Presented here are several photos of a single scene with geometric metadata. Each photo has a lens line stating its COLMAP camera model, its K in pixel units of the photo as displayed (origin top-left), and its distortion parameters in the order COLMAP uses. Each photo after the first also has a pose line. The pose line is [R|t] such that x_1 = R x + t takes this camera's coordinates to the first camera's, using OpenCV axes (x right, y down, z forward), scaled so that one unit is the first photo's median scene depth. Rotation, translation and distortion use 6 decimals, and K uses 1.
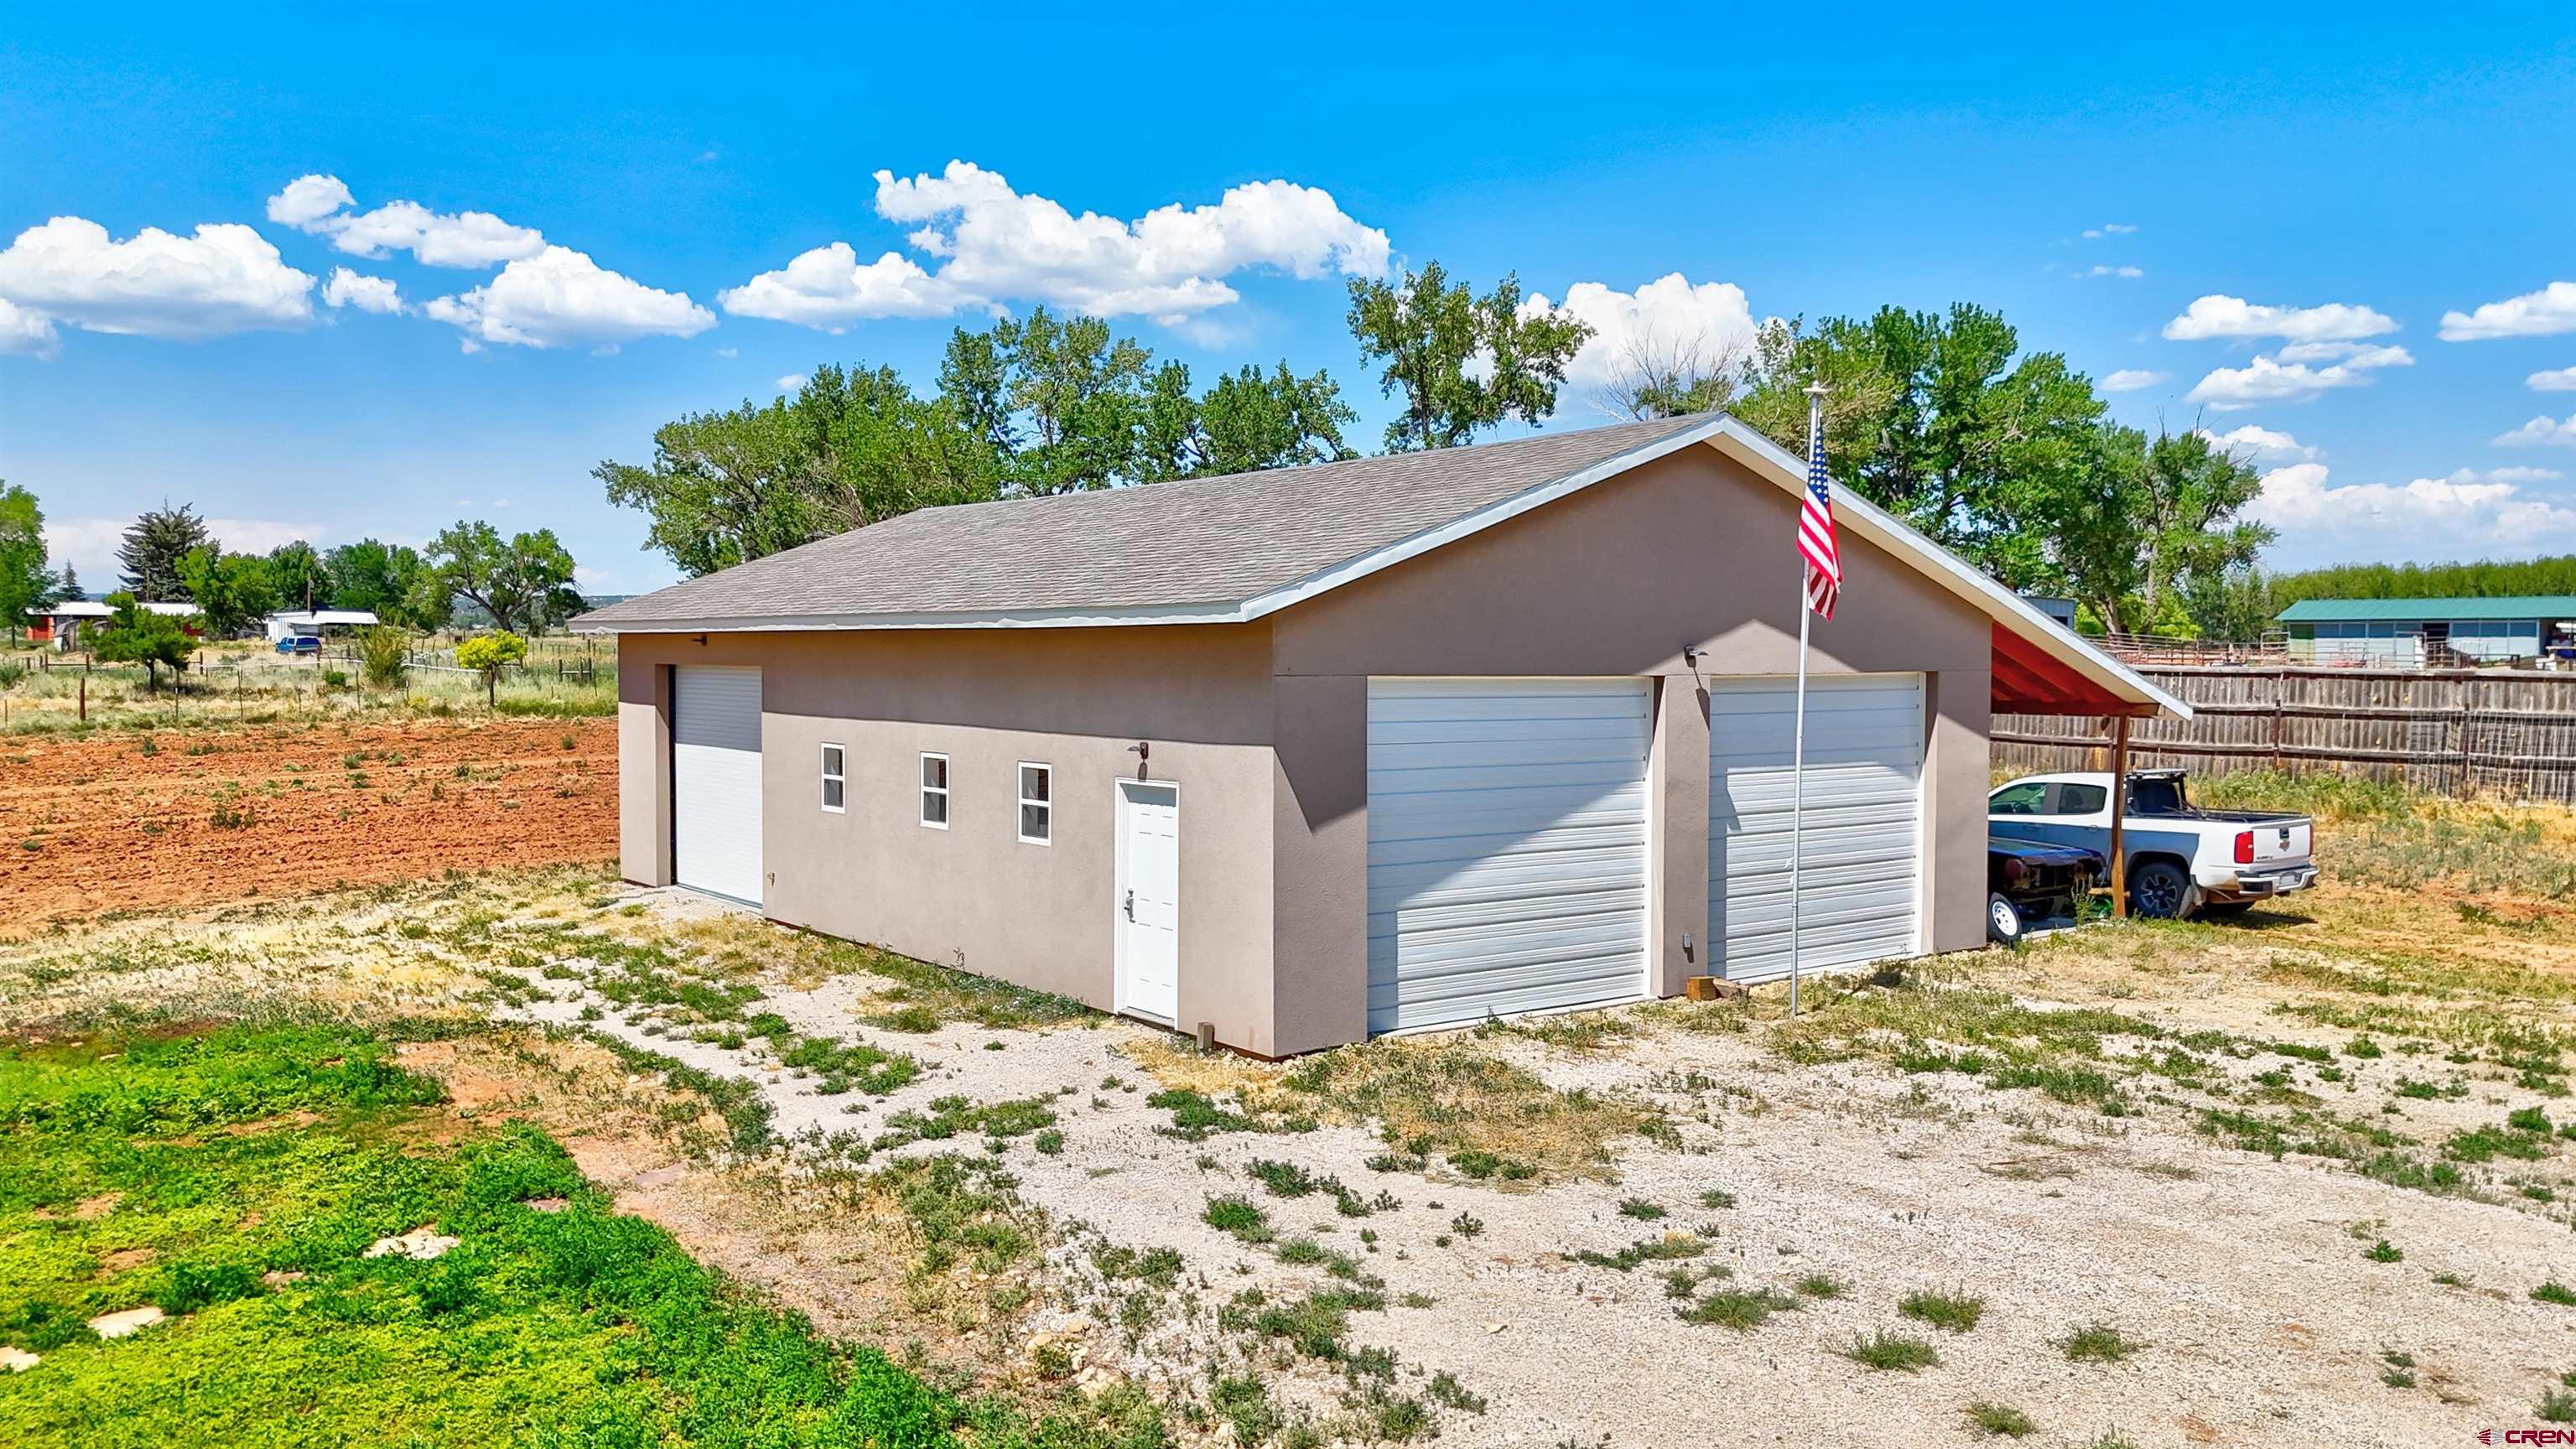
lens RADIAL K [[1858.6, 0, 1288.0], [0, 1858.6, 724.5], [0, 0, 1]] dist [0.001144, 0.001878]
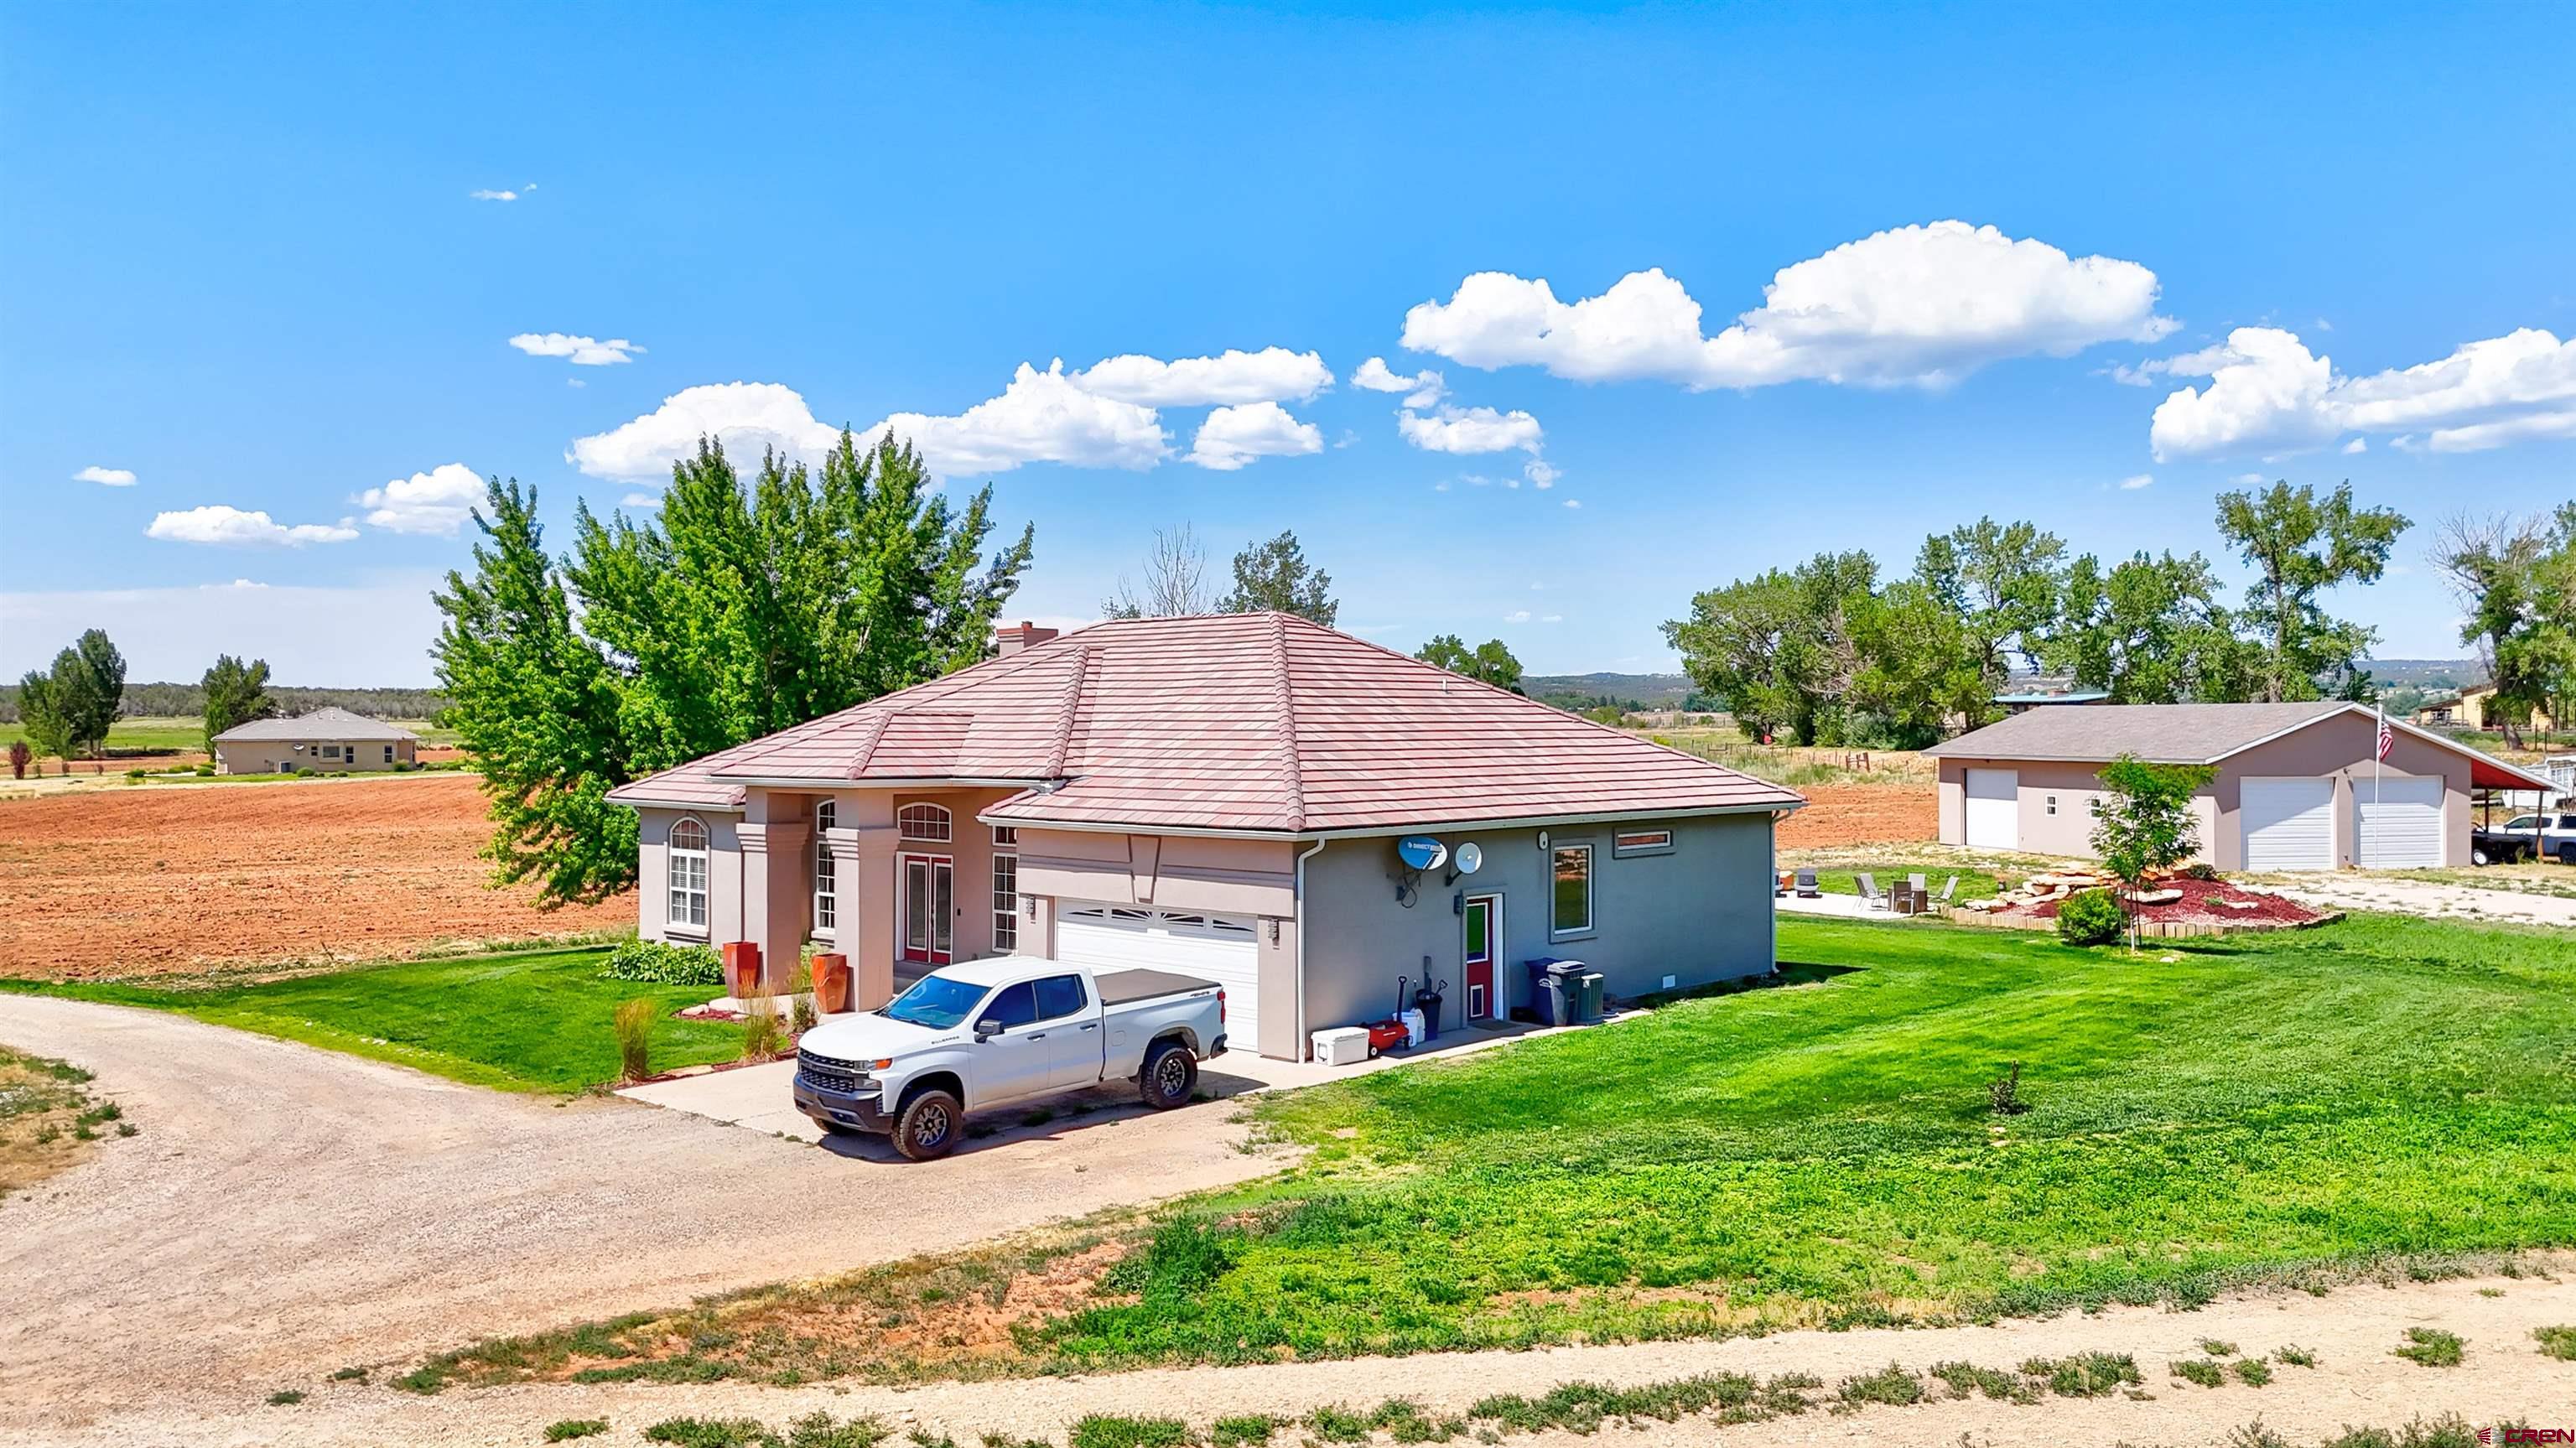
lens RADIAL K [[1858.5, 0, 1288.0], [0, 1858.5, 724.0], [0, 0, 1]] dist [0.001144, 0.001878]
pose [[0.911156, -0.004796, -0.412035, -0.030695], [-0.012287, 0.999171, -0.038801, 0.007017], [0.411879, 0.040416, 0.910342, -0.609384]]
